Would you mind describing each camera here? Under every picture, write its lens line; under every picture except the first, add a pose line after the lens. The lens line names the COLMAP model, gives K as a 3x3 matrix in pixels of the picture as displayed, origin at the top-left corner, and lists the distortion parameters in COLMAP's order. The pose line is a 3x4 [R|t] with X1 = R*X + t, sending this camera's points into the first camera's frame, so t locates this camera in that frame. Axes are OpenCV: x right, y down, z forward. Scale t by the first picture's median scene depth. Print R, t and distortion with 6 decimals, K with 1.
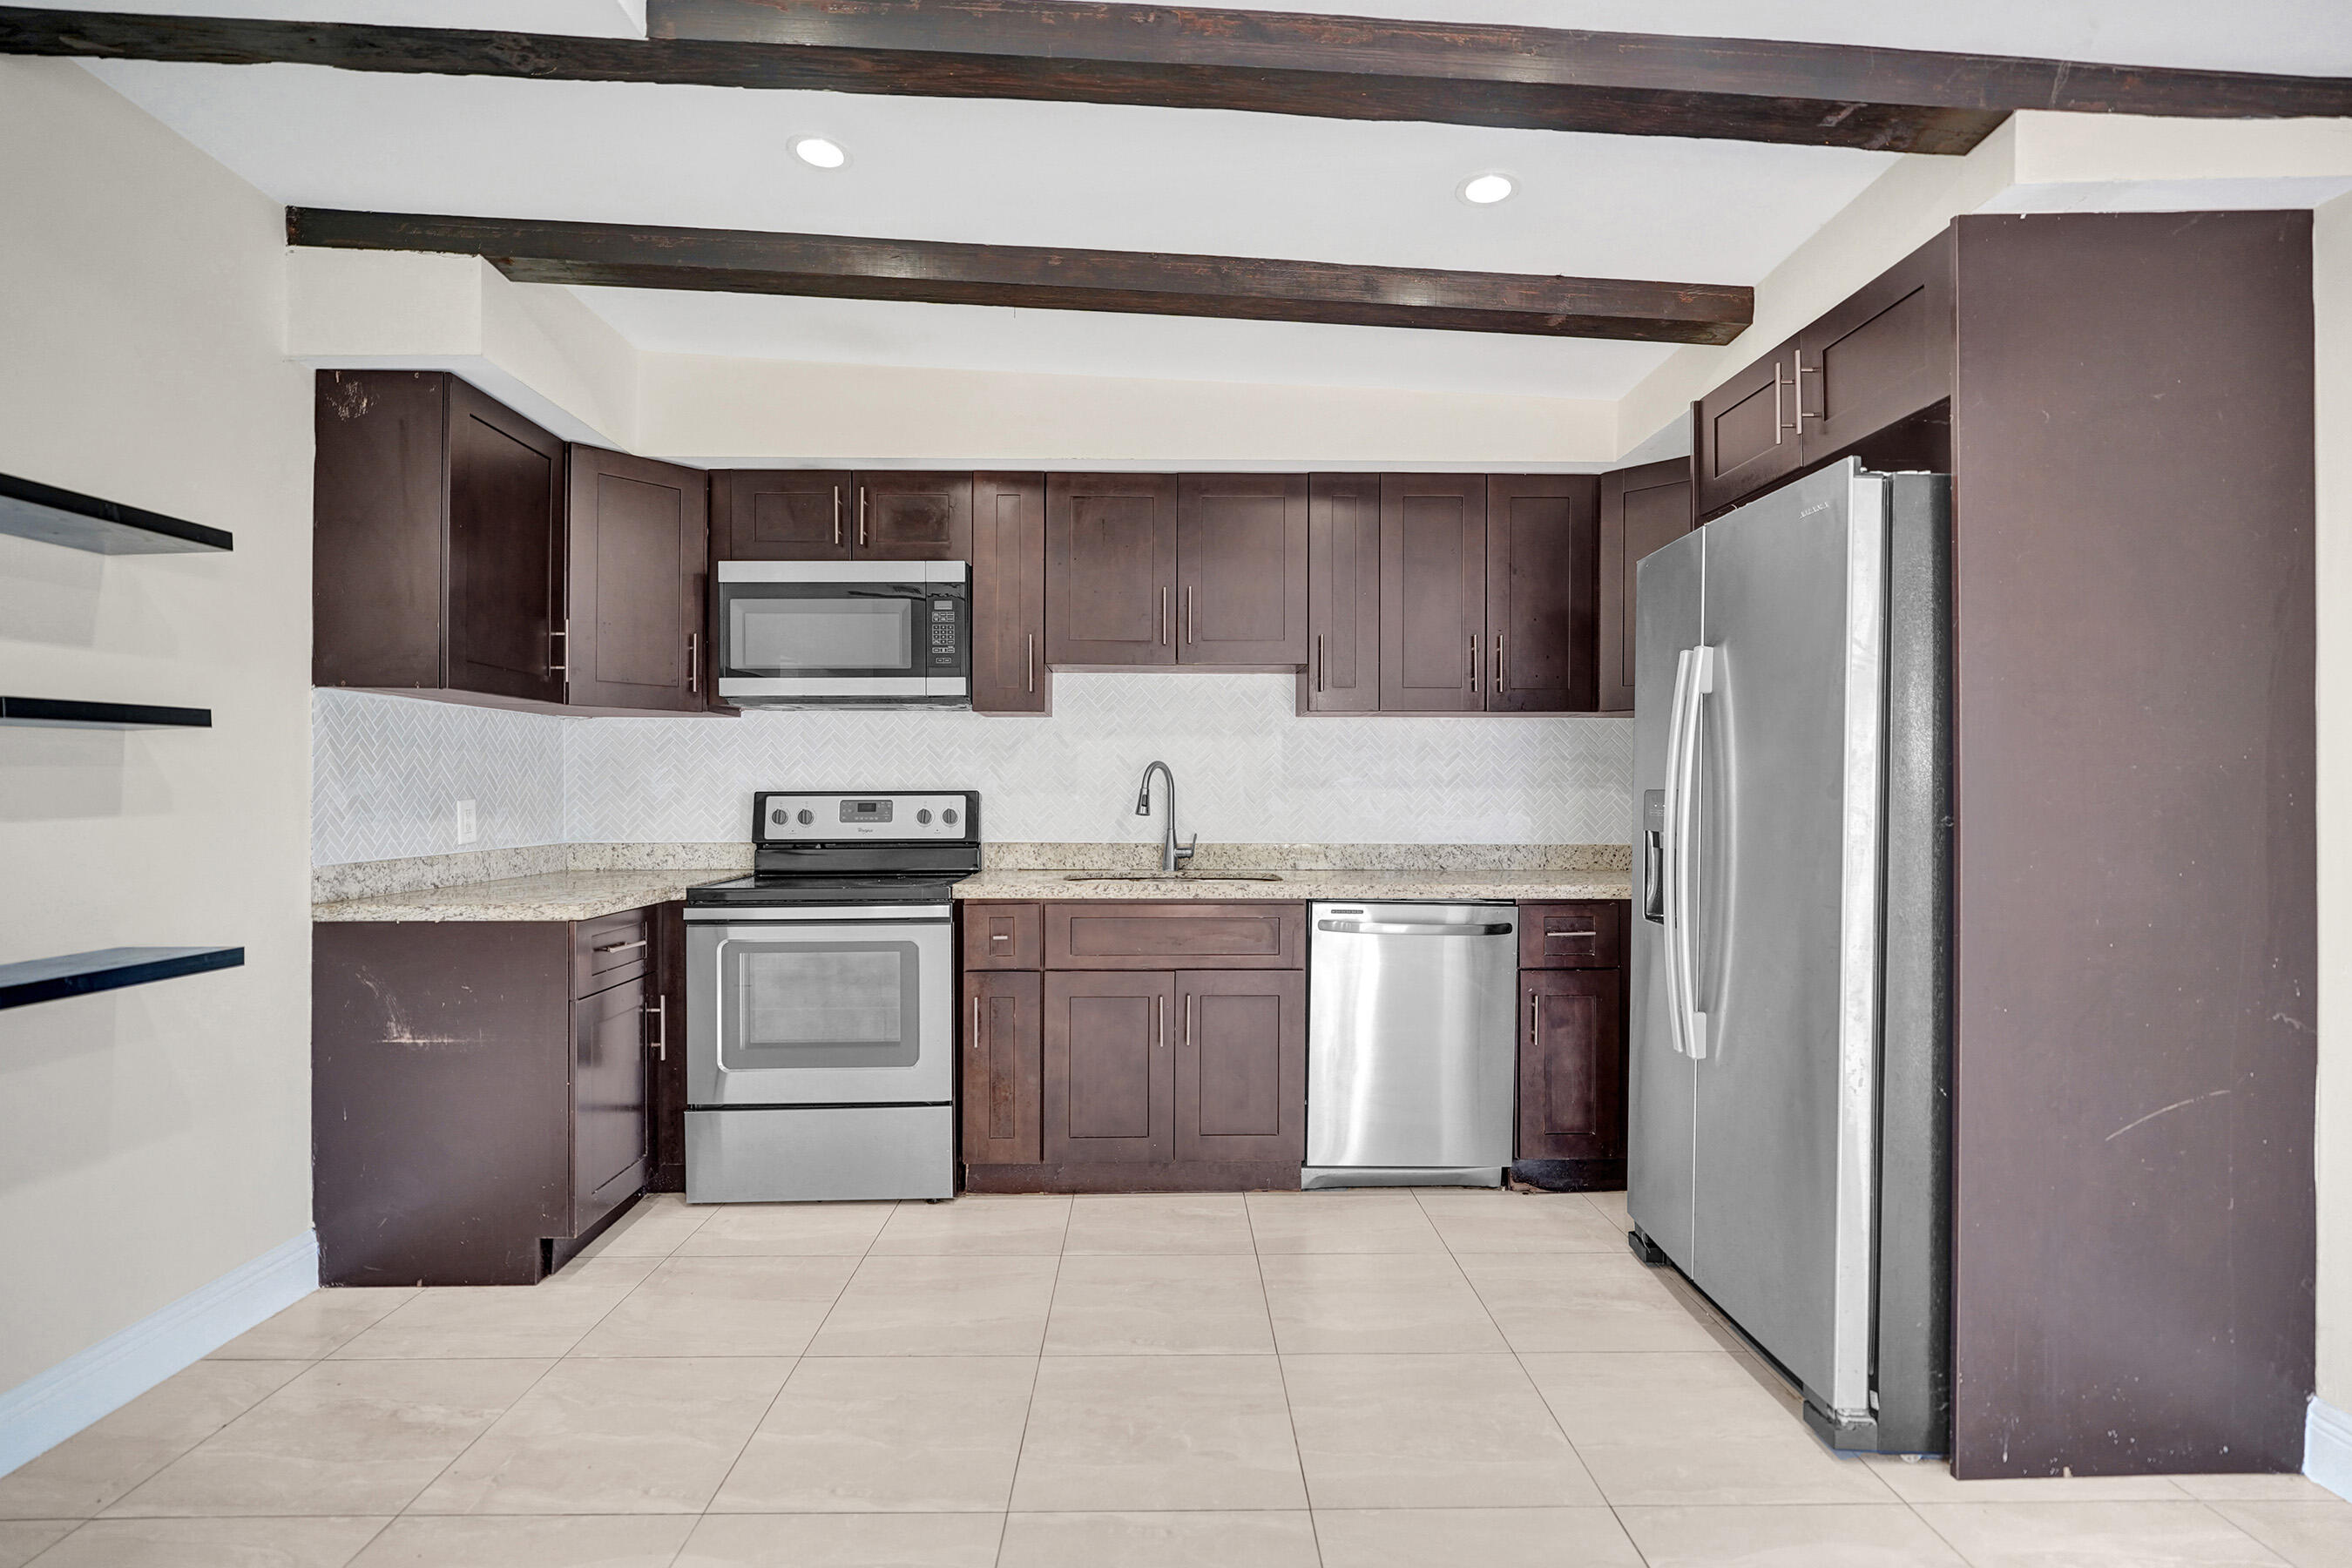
lens RADIAL K [[1103.9, 0, 1172.9], [0, 1103.9, 791.0], [0, 0, 1]] dist [-0.005325, -0.000029]
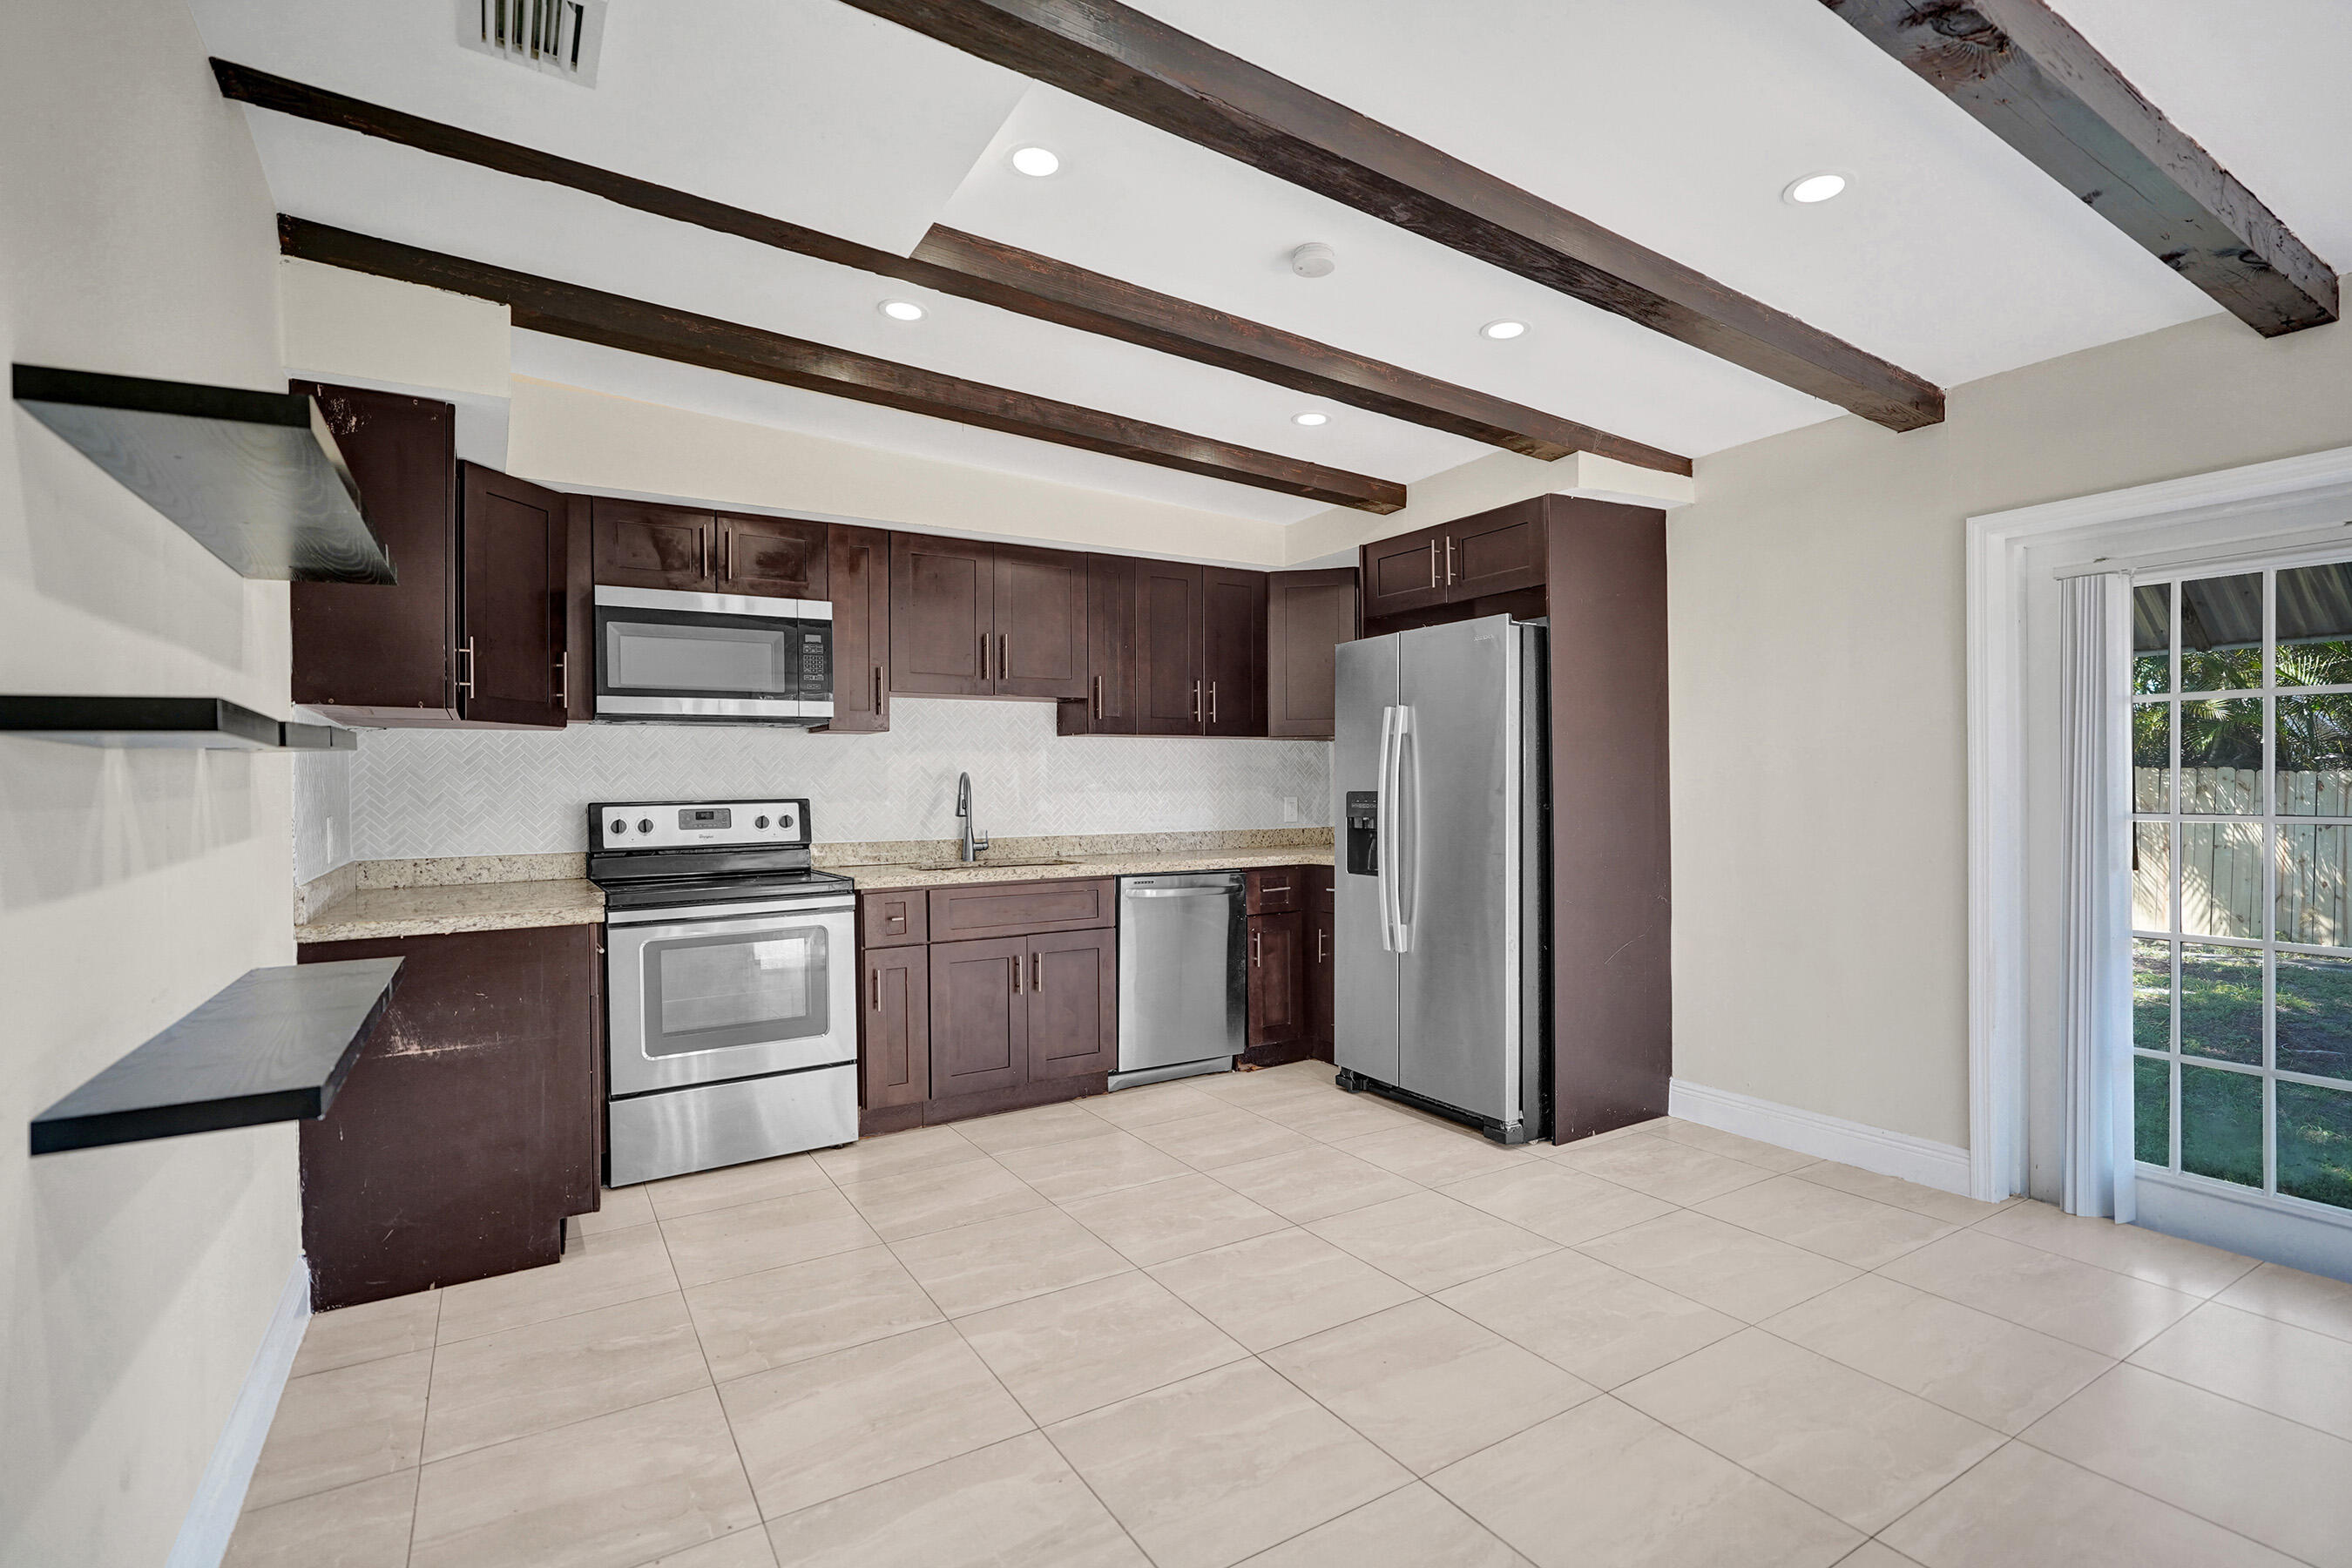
lens RADIAL K [[1103.9, 0, 1172.9], [0, 1103.9, 791.0], [0, 0, 1]] dist [-0.005325, -0.000029]
pose [[0.861693, -0.013002, 0.507263, -0.502810], [0.012704, 0.999911, 0.004049, -0.009199], [-0.507270, 0.002955, 0.861782, -0.199251]]
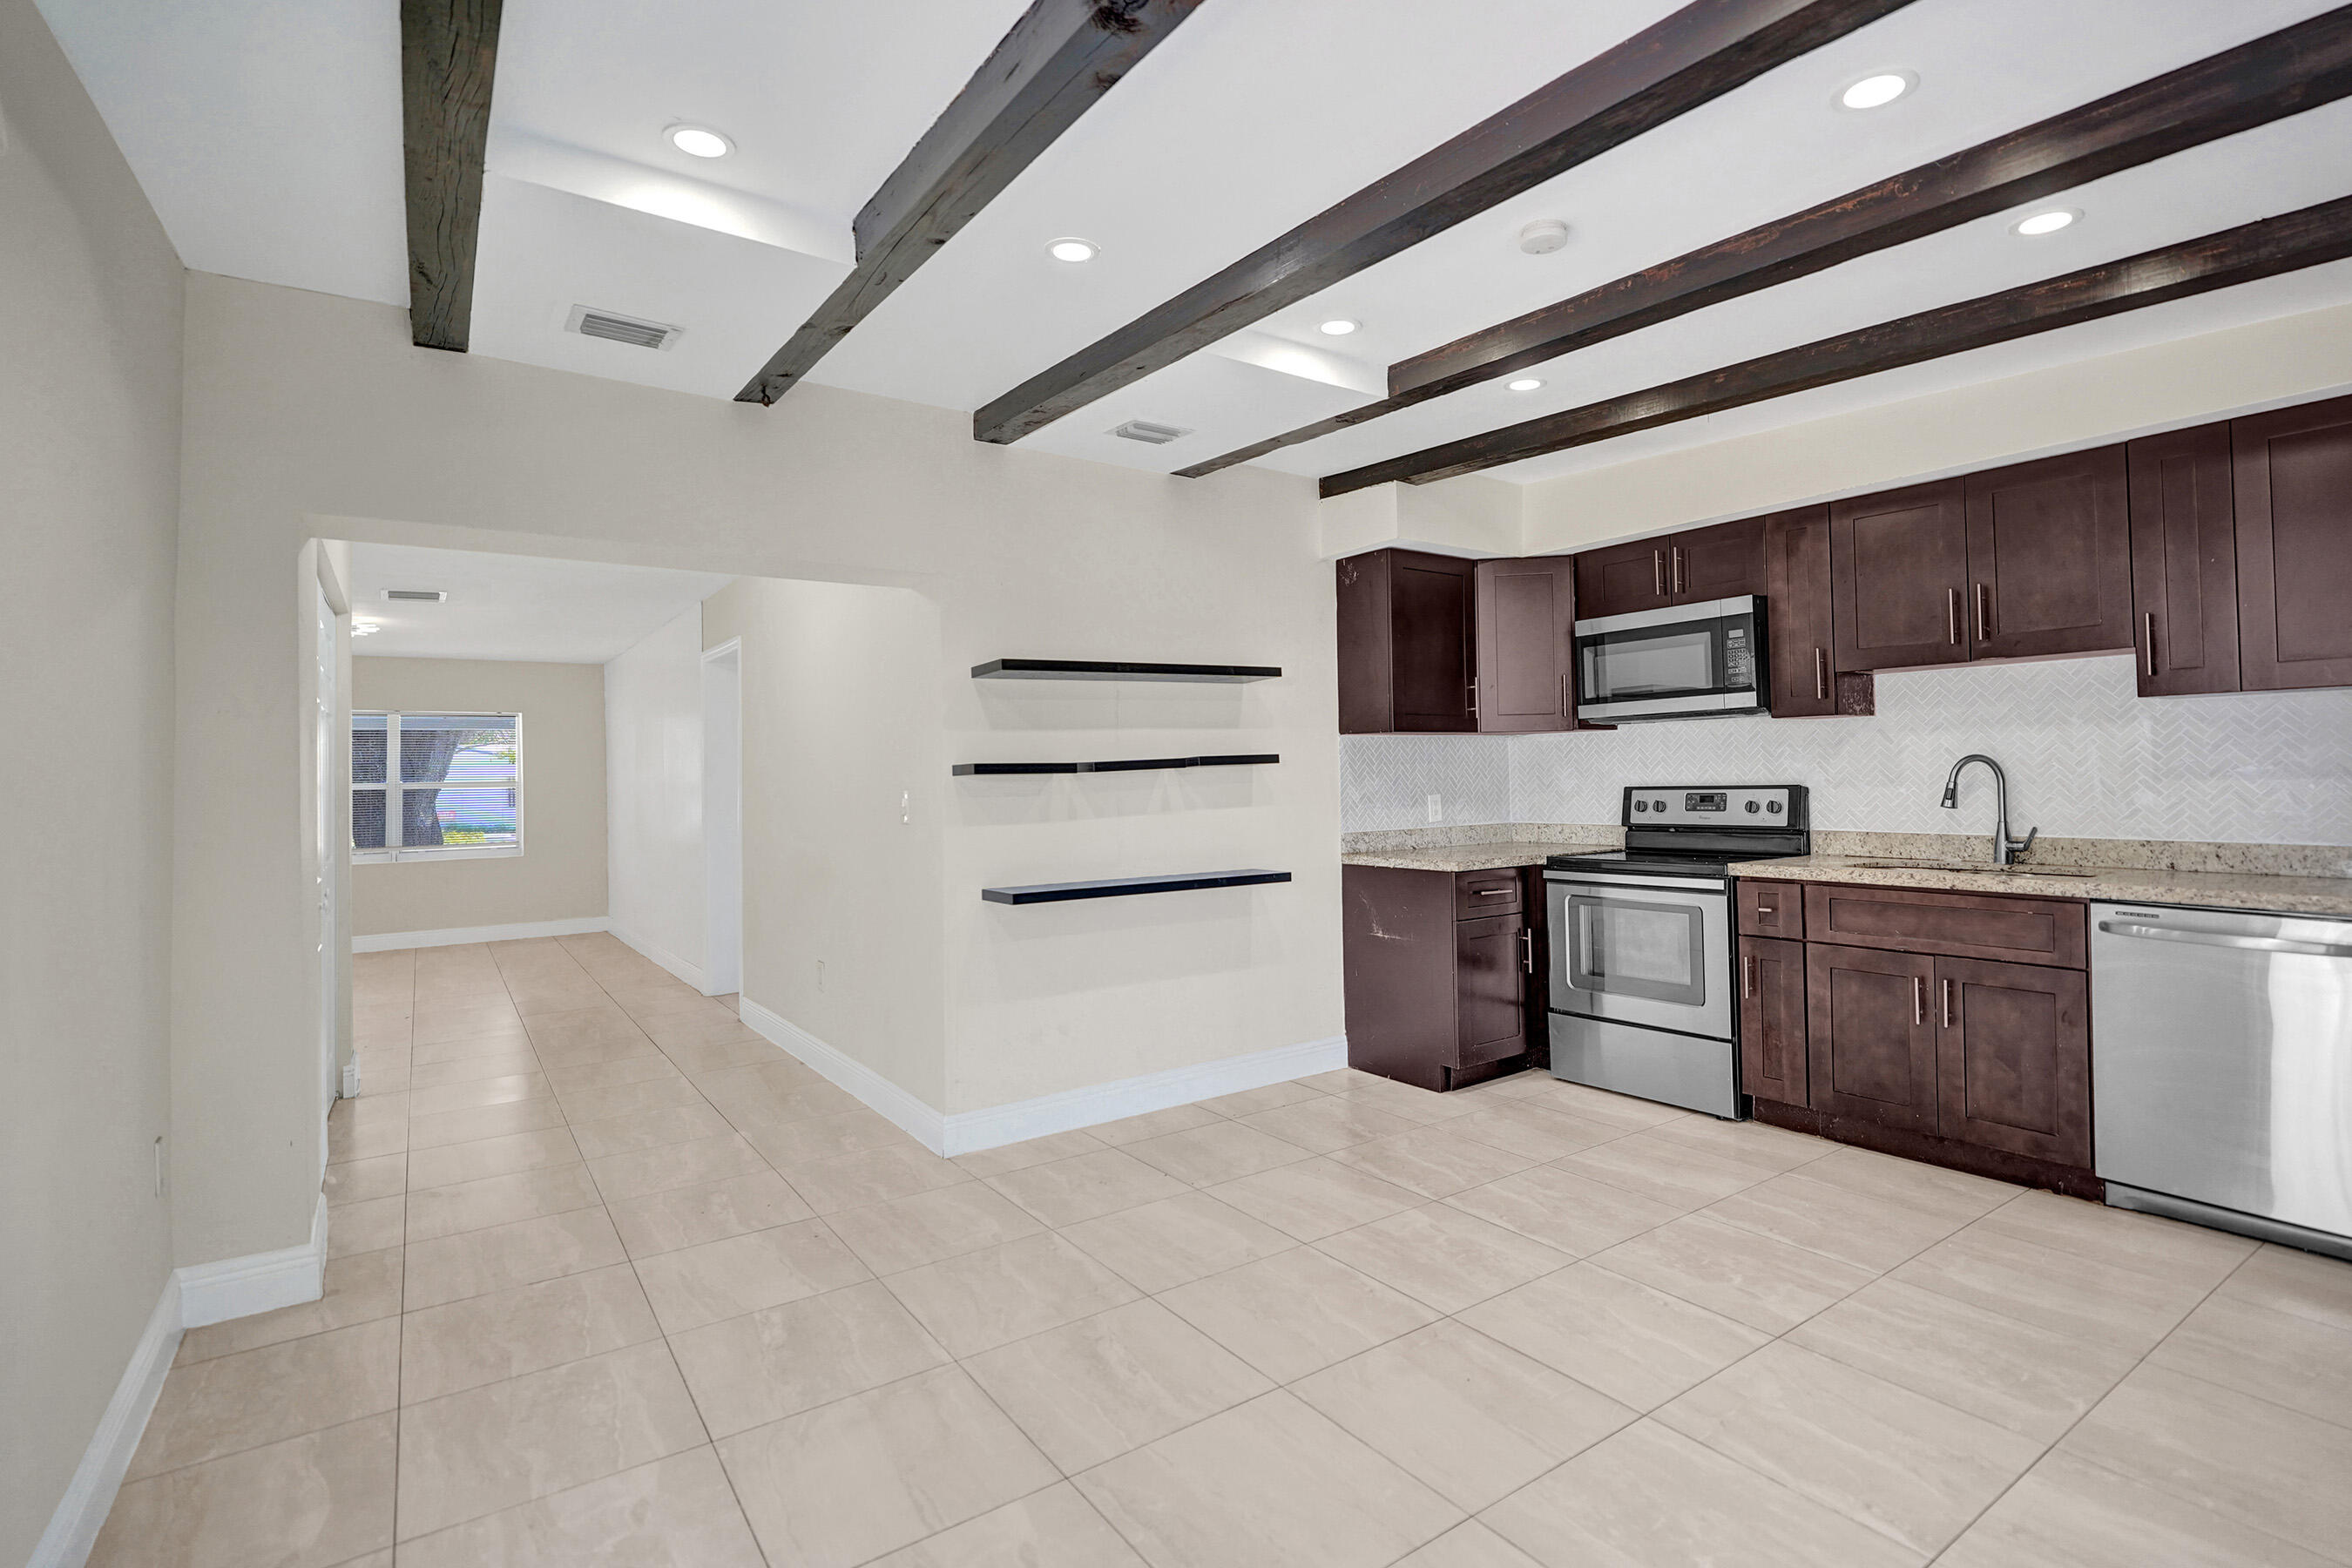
lens RADIAL K [[1106.5, 0, 1182.4], [0, 1106.5, 755.9], [0, 0, 1]] dist [-0.000714, -0.000041]
pose [[0.556683, -0.028617, -0.830232, 0.488957], [0.018573, 0.999585, -0.022001, -0.019600], [0.830517, -0.003173, 0.556984, -0.194602]]
